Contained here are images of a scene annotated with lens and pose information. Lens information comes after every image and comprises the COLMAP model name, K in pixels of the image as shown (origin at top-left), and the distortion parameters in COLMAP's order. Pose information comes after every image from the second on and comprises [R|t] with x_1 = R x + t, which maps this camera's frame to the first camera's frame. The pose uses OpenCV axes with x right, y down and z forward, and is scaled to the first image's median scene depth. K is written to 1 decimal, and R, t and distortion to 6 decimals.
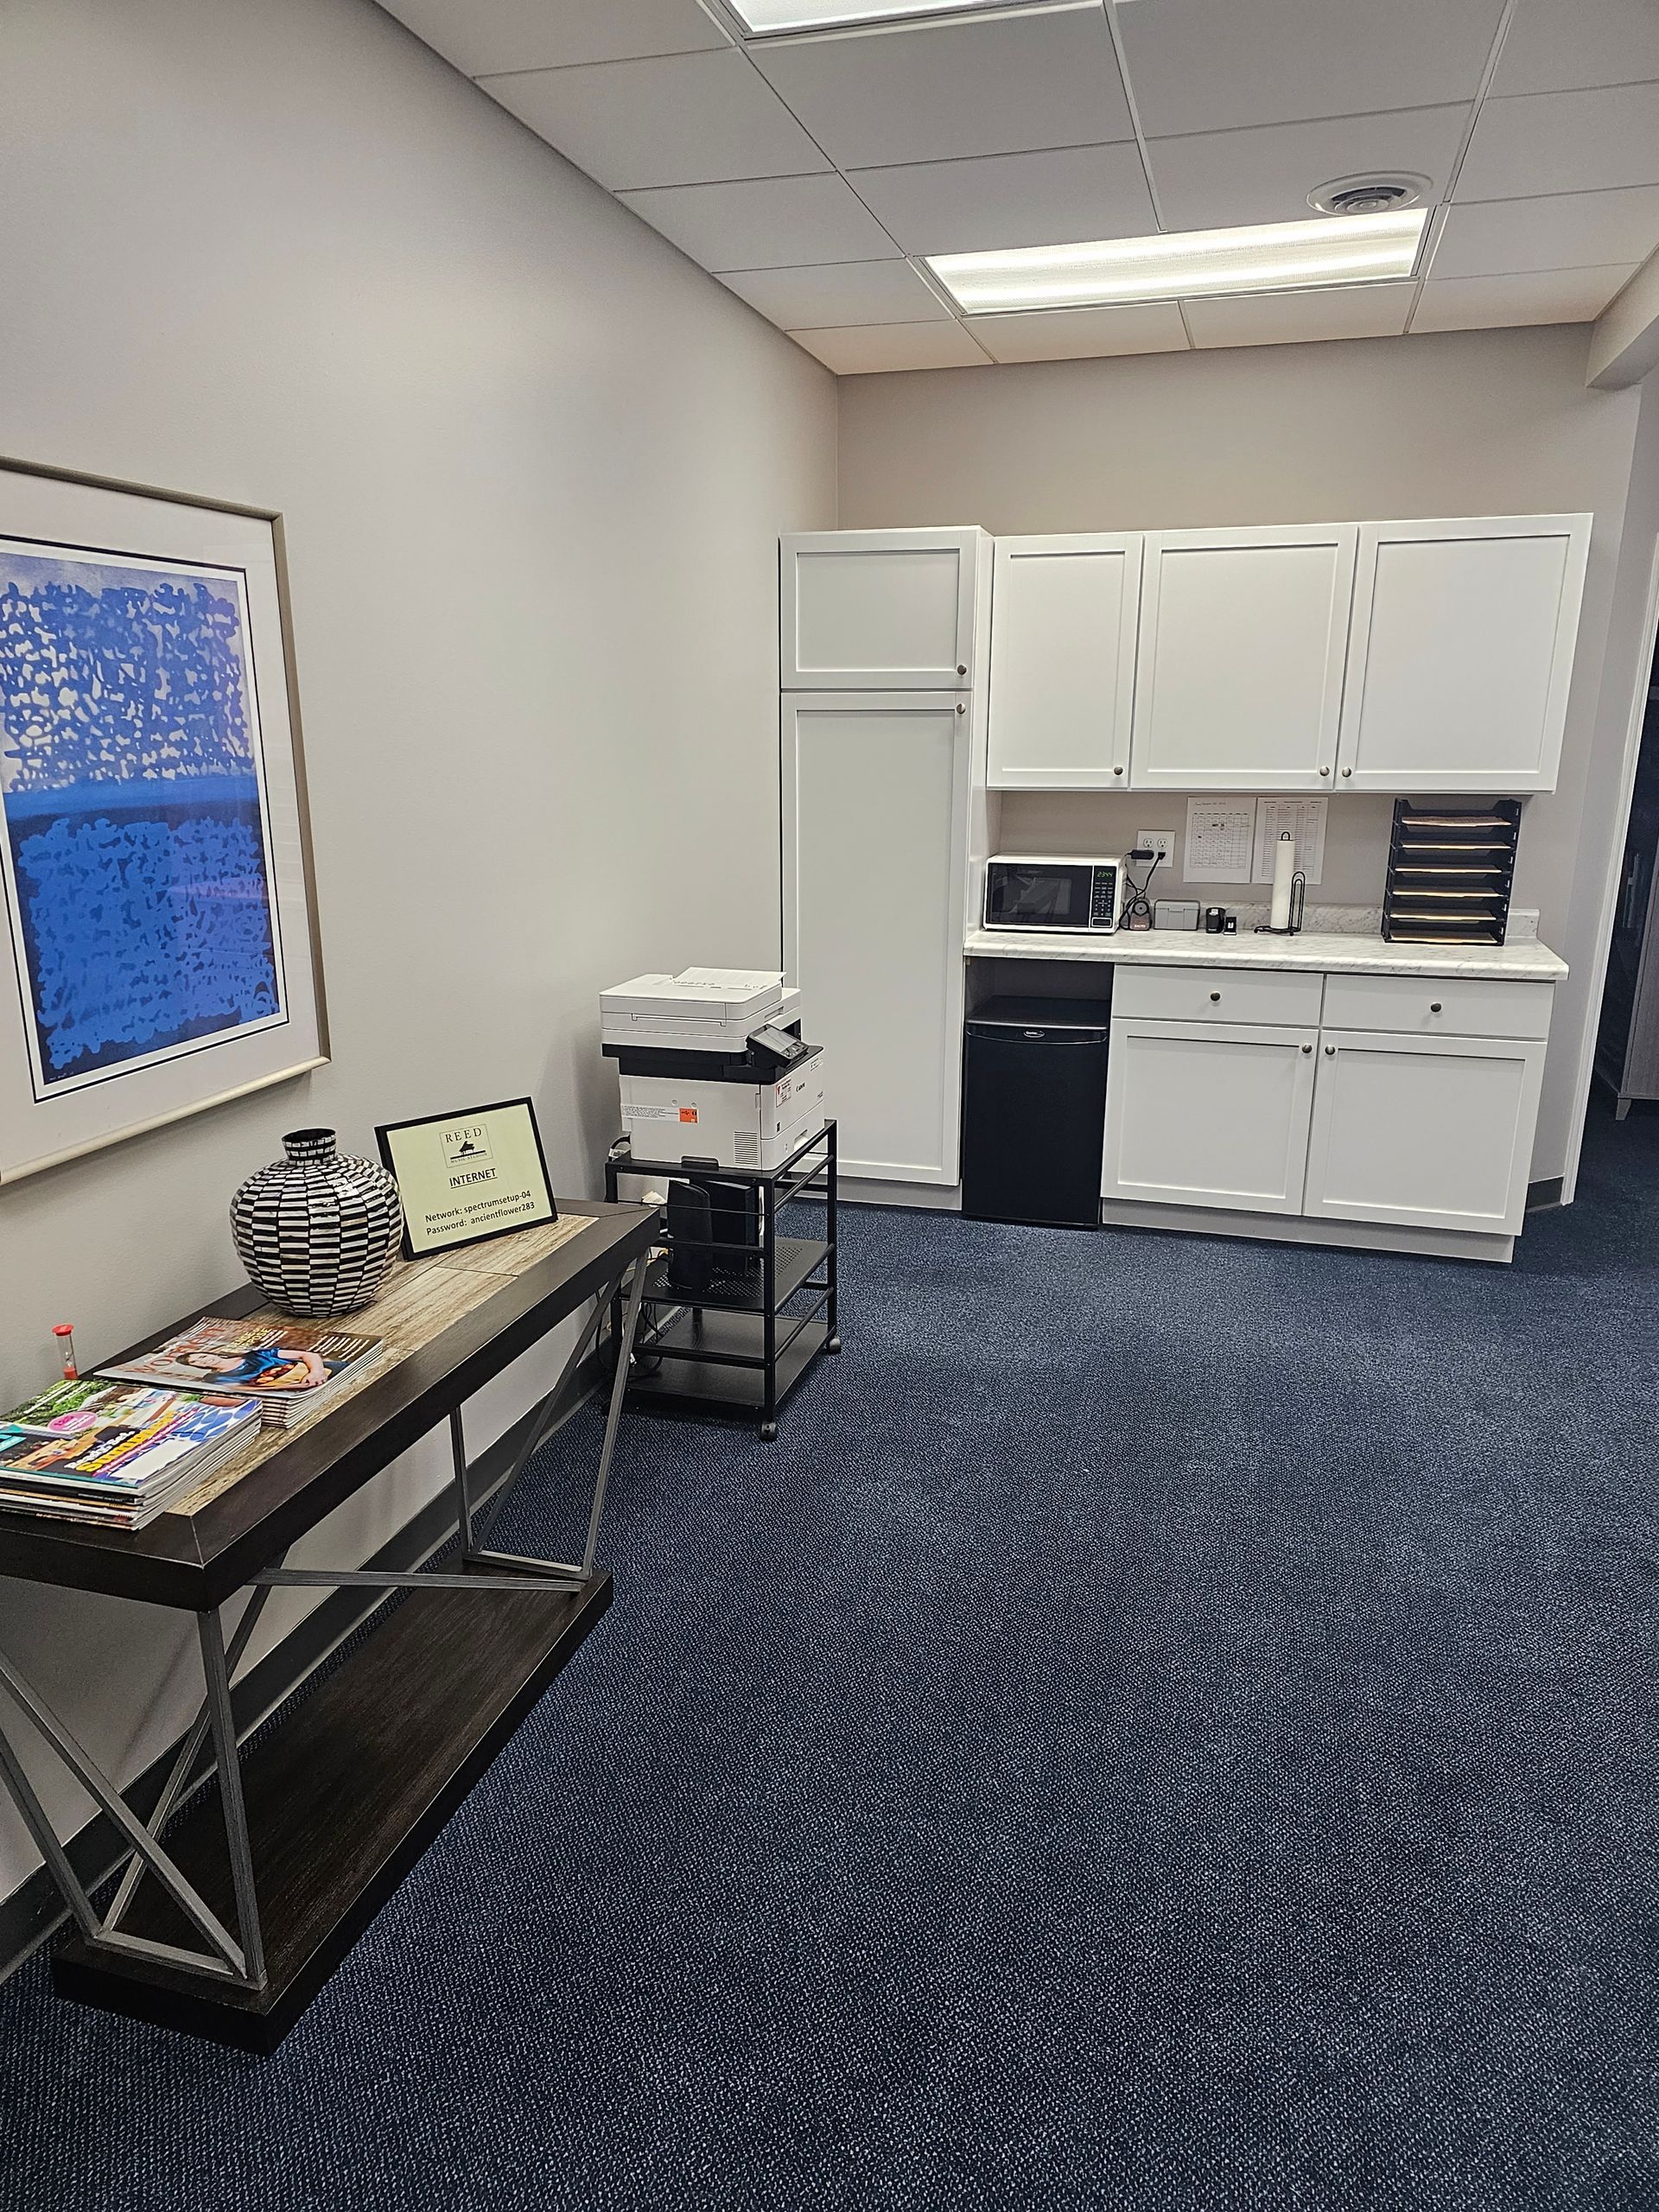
lens RADIAL K [[1507.7, 0, 783.0], [0, 1507.7, 1130.6], [0, 0, 1]] dist [0.066337, -0.056258]
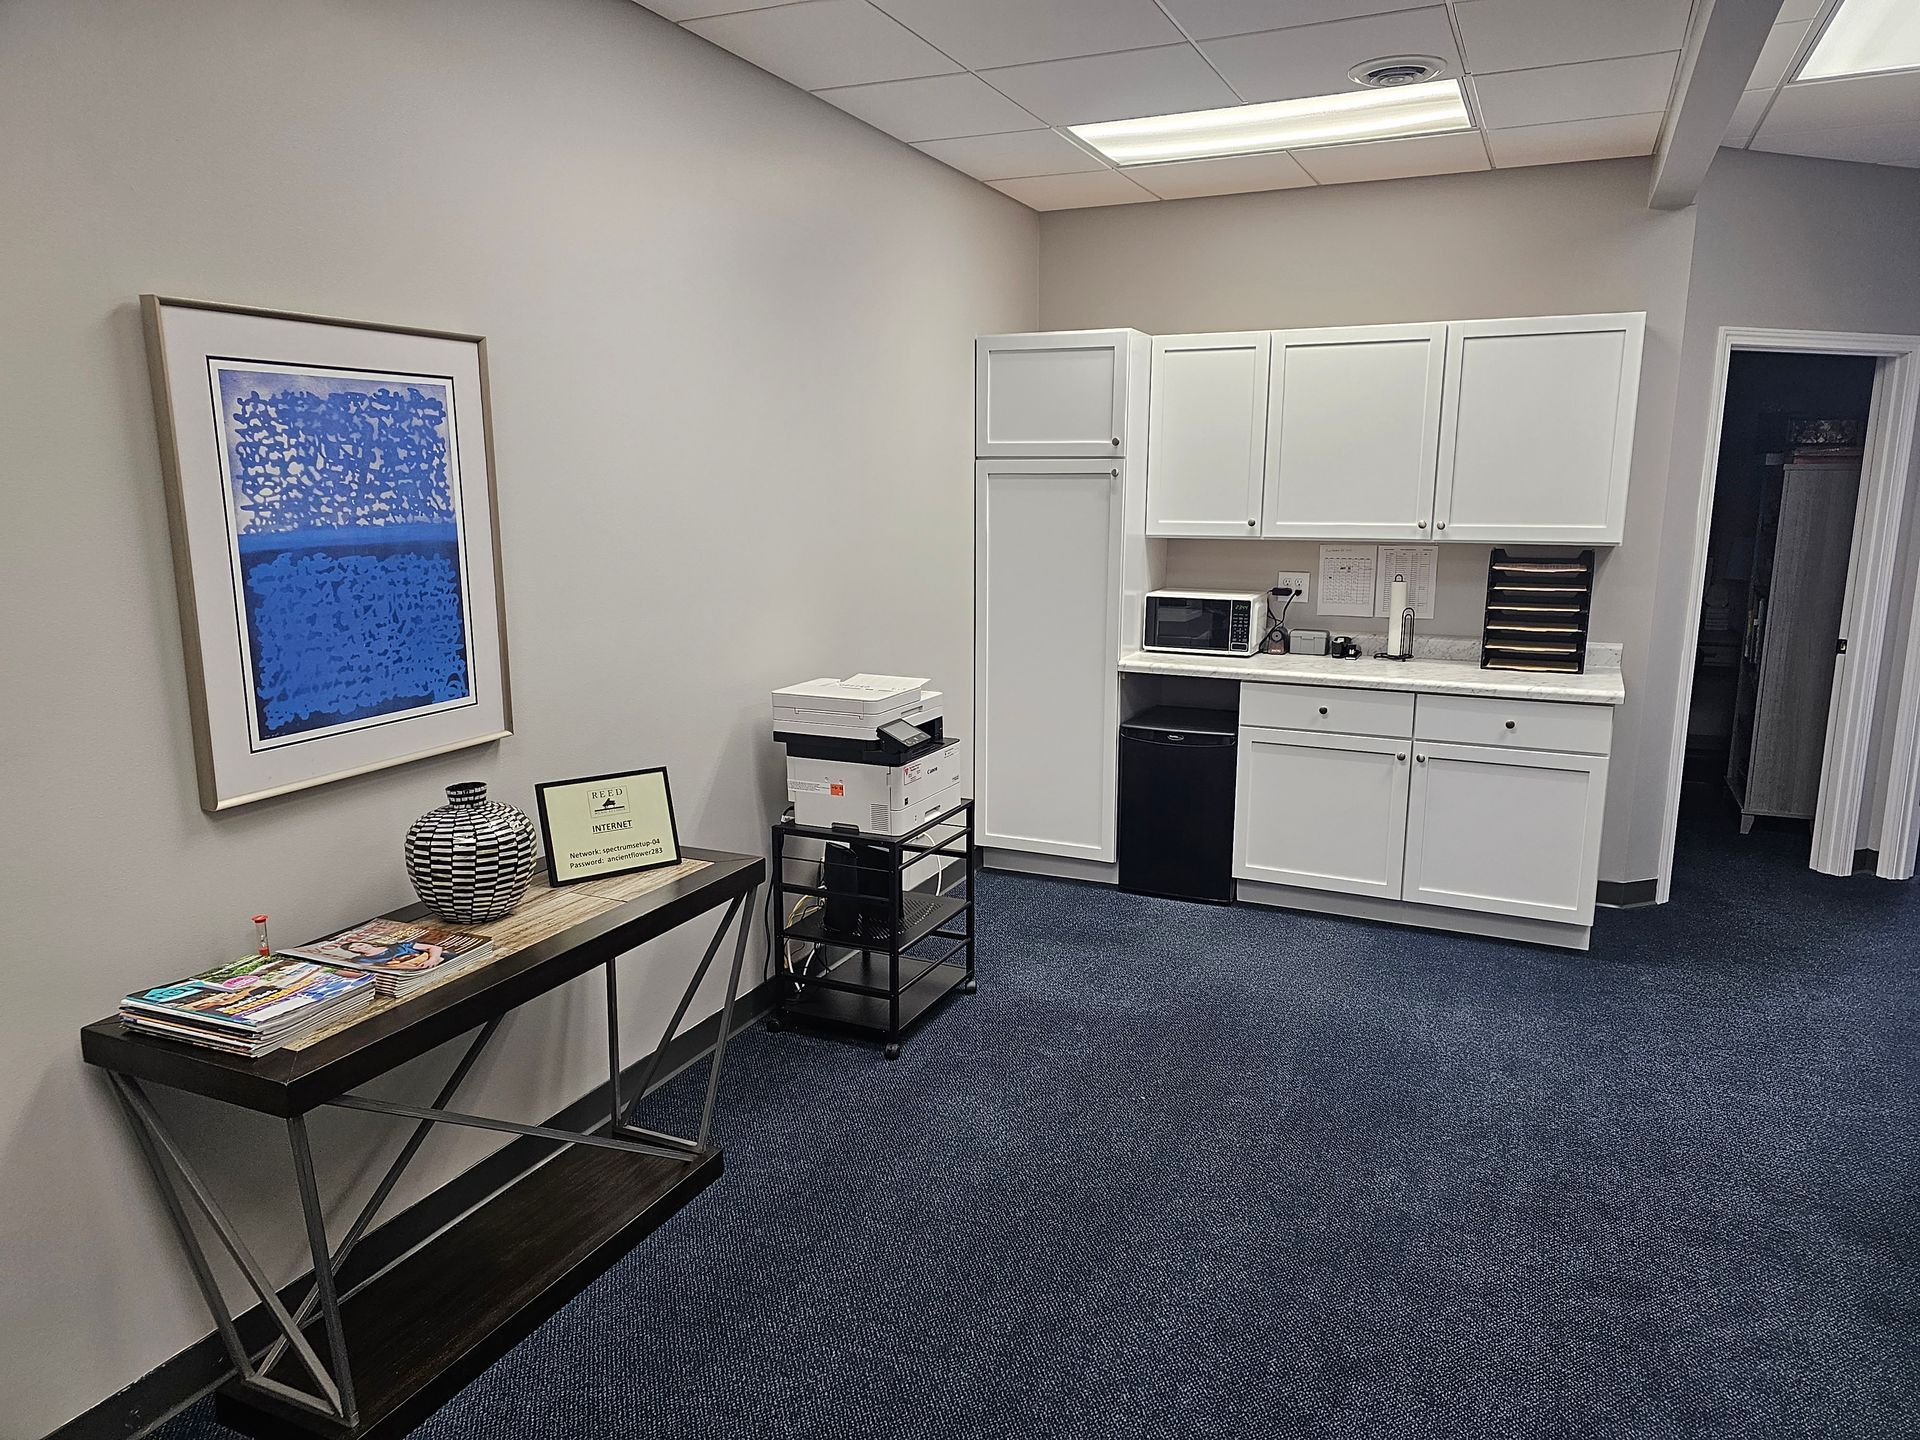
lens RADIAL K [[1308.7, 0, 960.0], [0, 1308.7, 720.0], [0, 0, 1]] dist [0.066337, -0.056258]
pose [[0.991258, 0.026591, -0.129227, 0.183526], [-0.036883, 0.996278, -0.077910, 0.013210], [0.126674, 0.081996, 0.988550, -0.071161]]
